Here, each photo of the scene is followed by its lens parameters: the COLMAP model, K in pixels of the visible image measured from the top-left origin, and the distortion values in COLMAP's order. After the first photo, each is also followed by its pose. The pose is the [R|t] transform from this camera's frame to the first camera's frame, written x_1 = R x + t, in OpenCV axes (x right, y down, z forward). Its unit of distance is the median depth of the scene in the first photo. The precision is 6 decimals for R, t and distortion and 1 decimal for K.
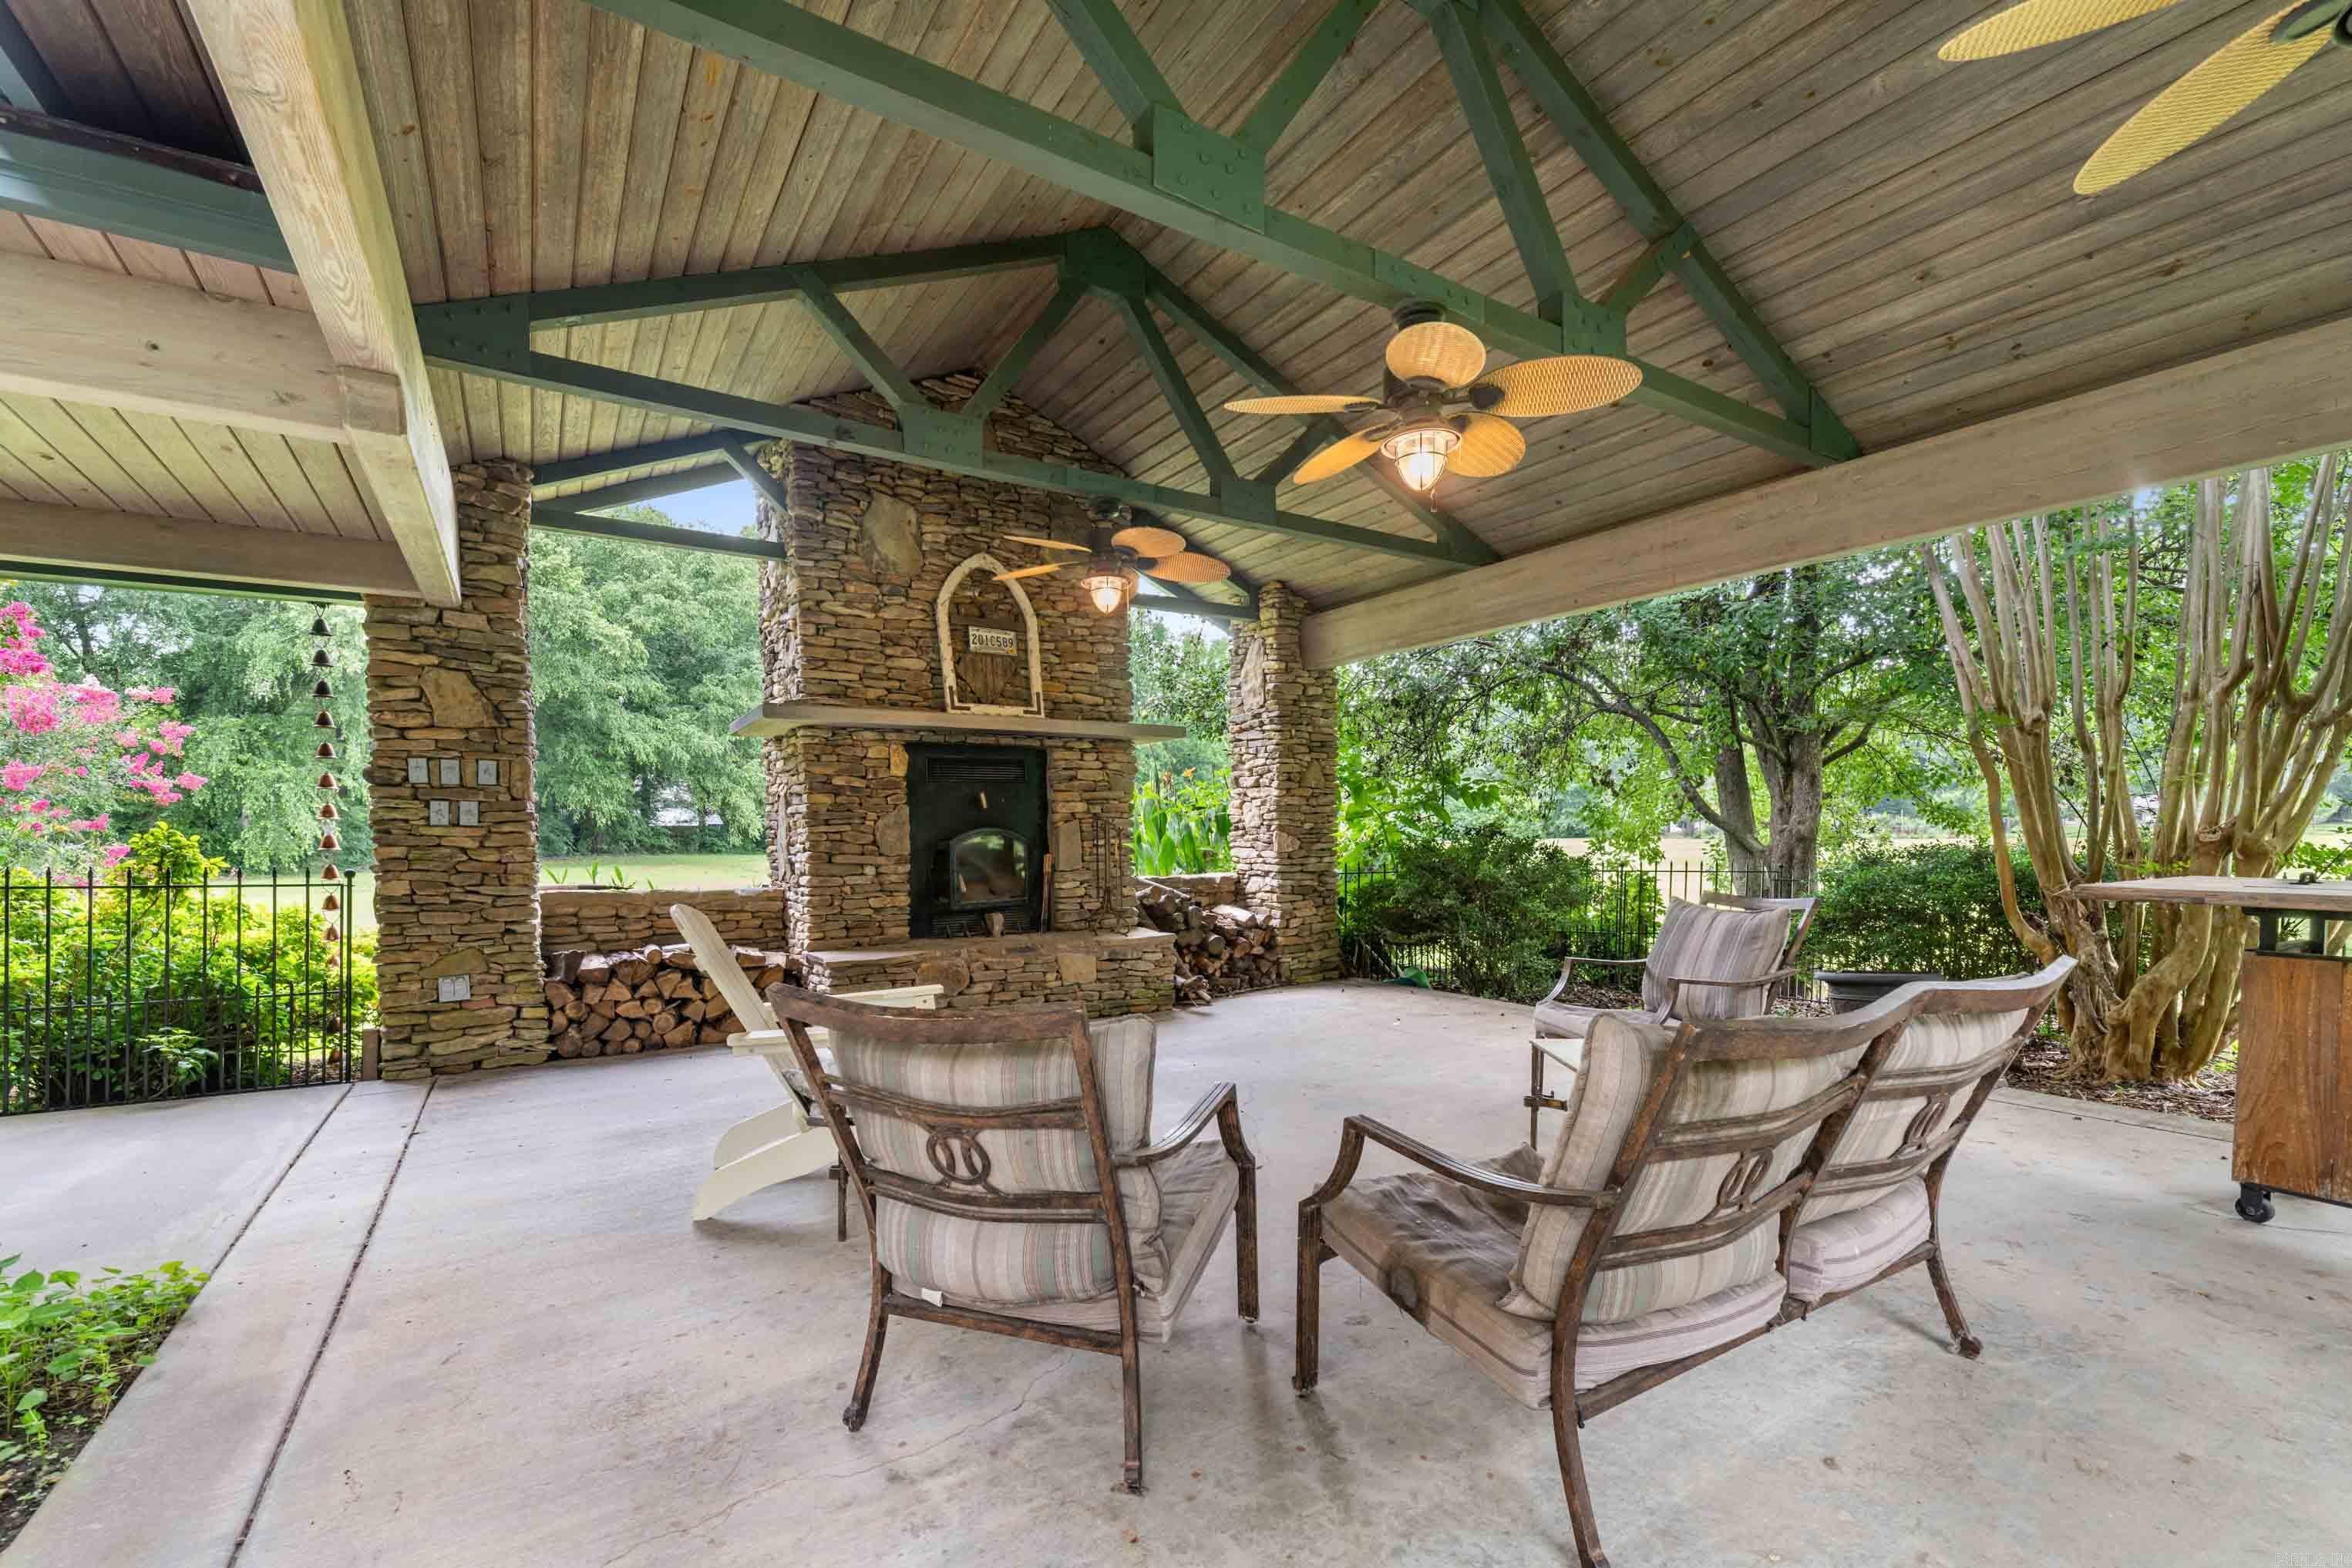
lens RADIAL K [[1006.4, 0, 1167.5], [0, 1006.4, 939.1], [0, 0, 1]] dist [0.002170, 0.000408]
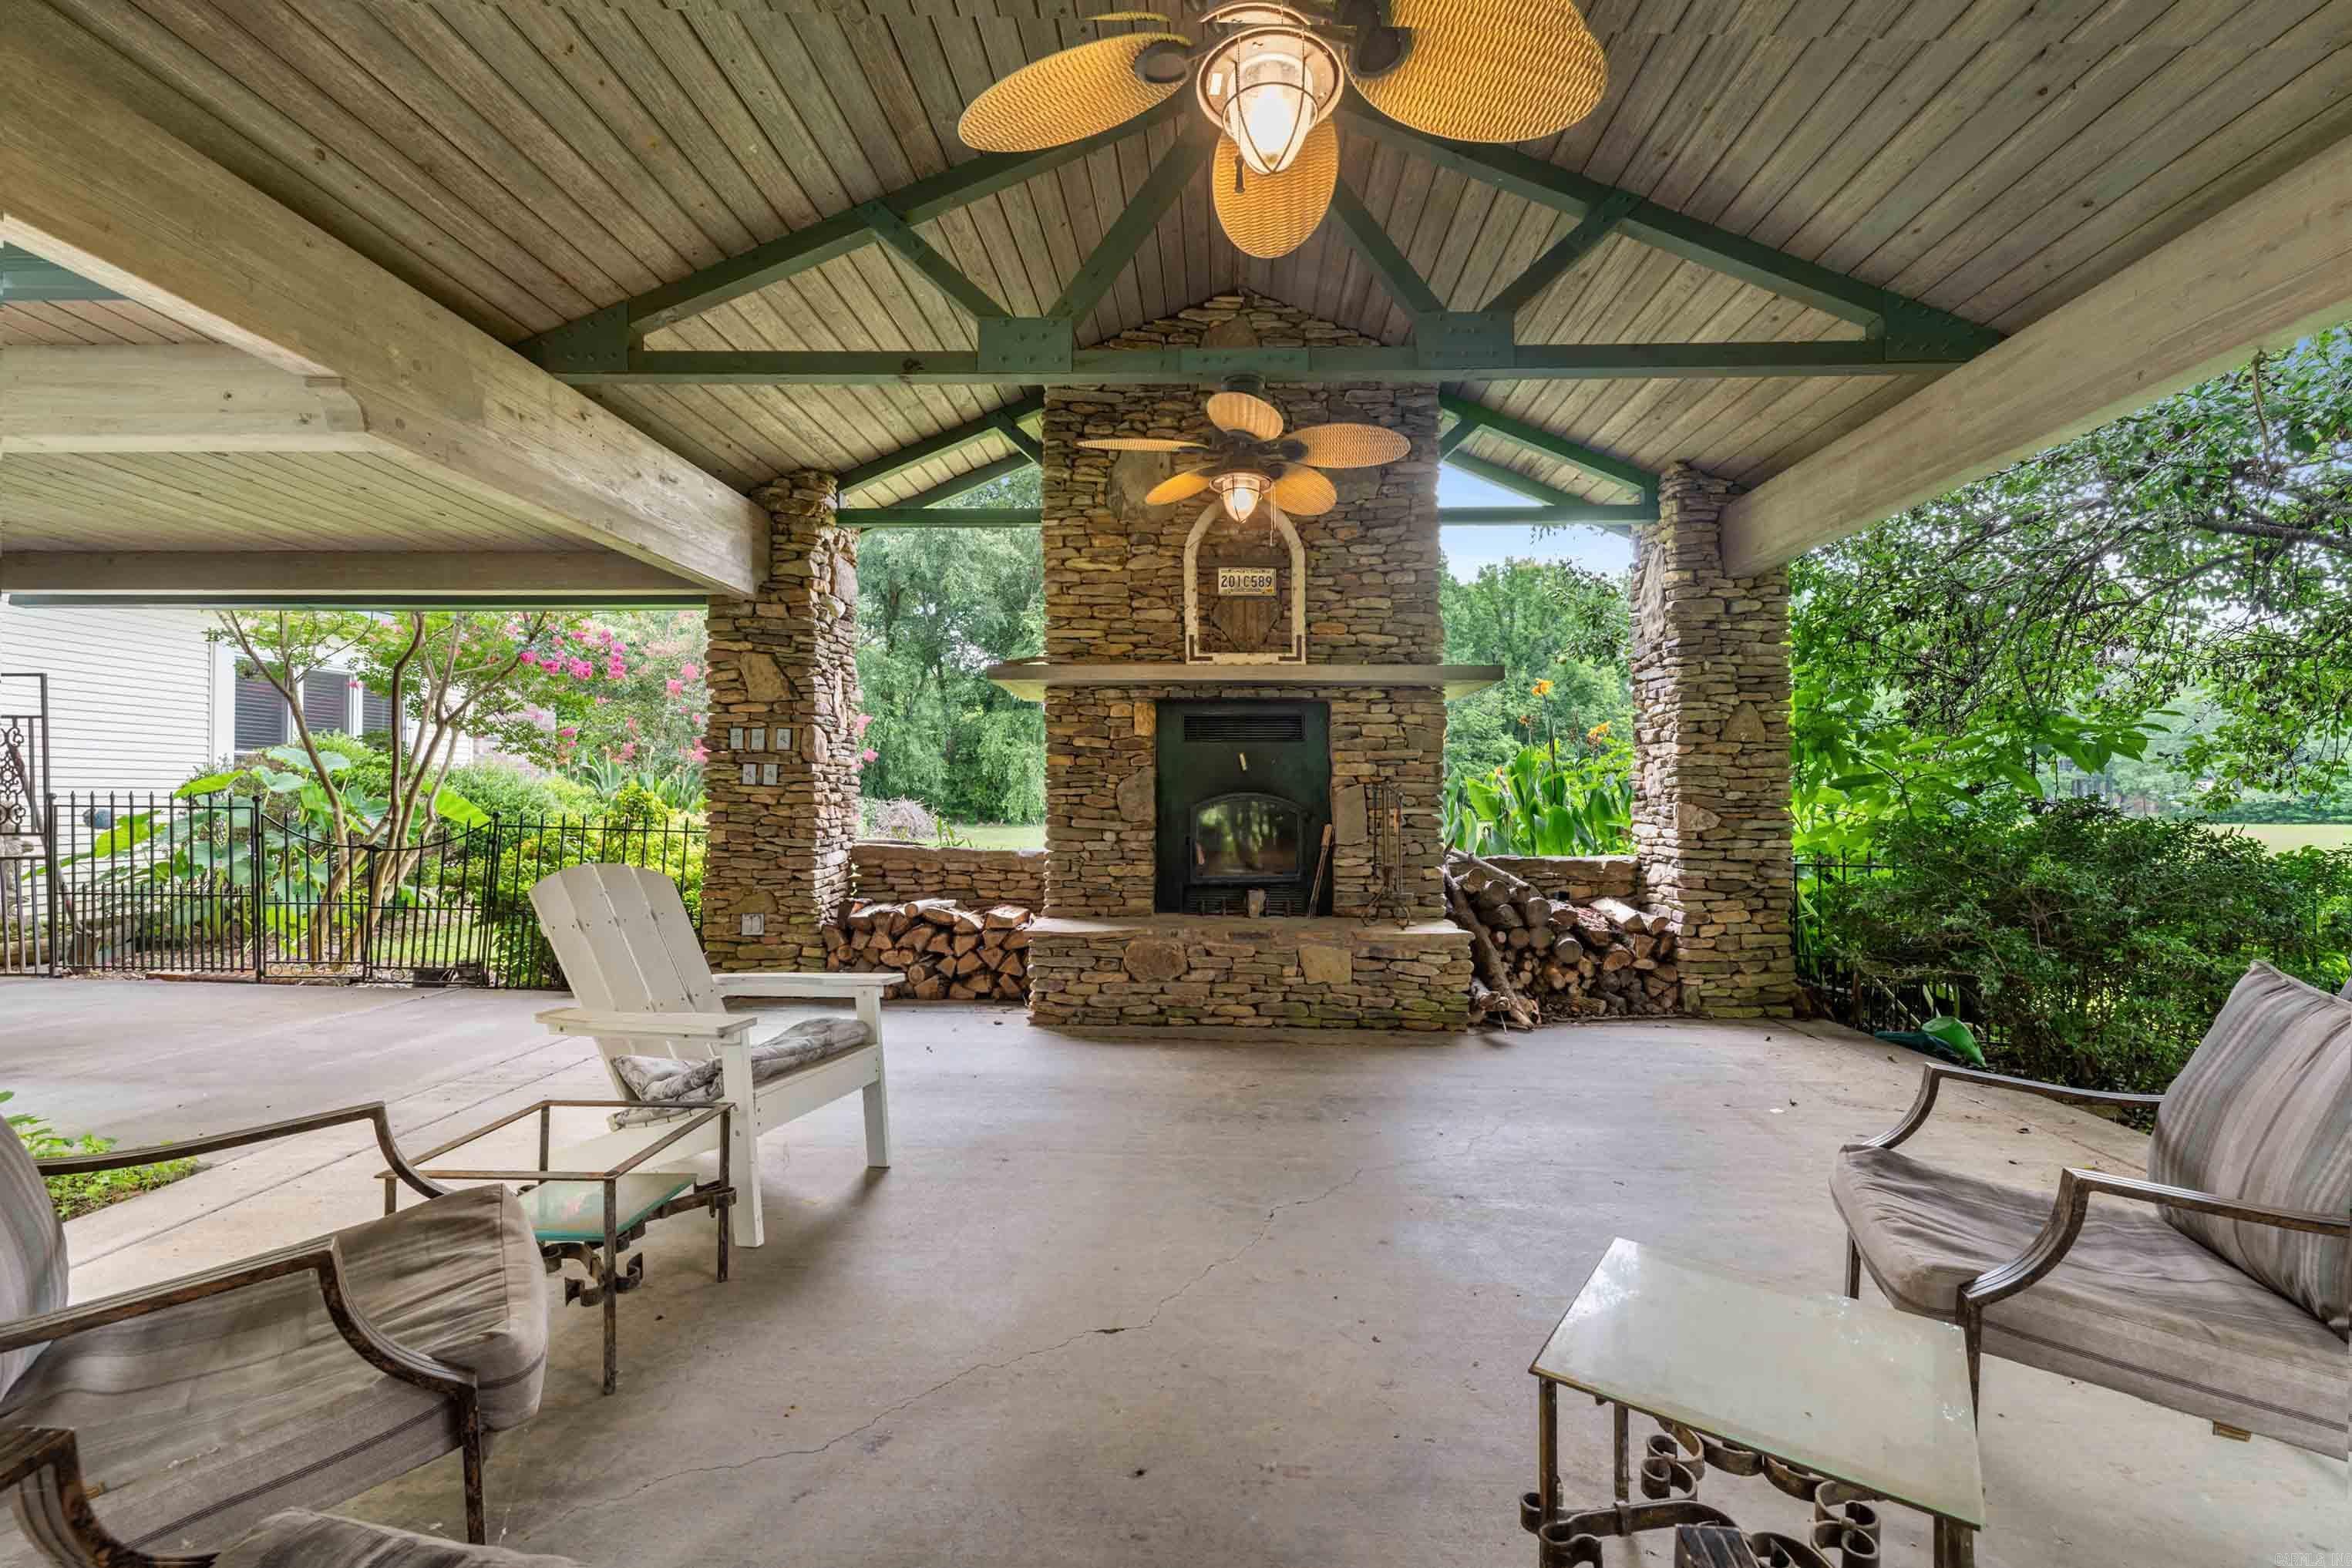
lens RADIAL K [[958.1, 0, 1181.6], [0, 958.1, 832.8], [0, 0, 1]] dist [-0.001135, 0.000087]
pose [[0.822653, 0.033758, -0.567540, 0.261405], [-0.074030, 0.996097, -0.048057, -0.032485], [0.563703, 0.081549, 0.821942, 0.296166]]
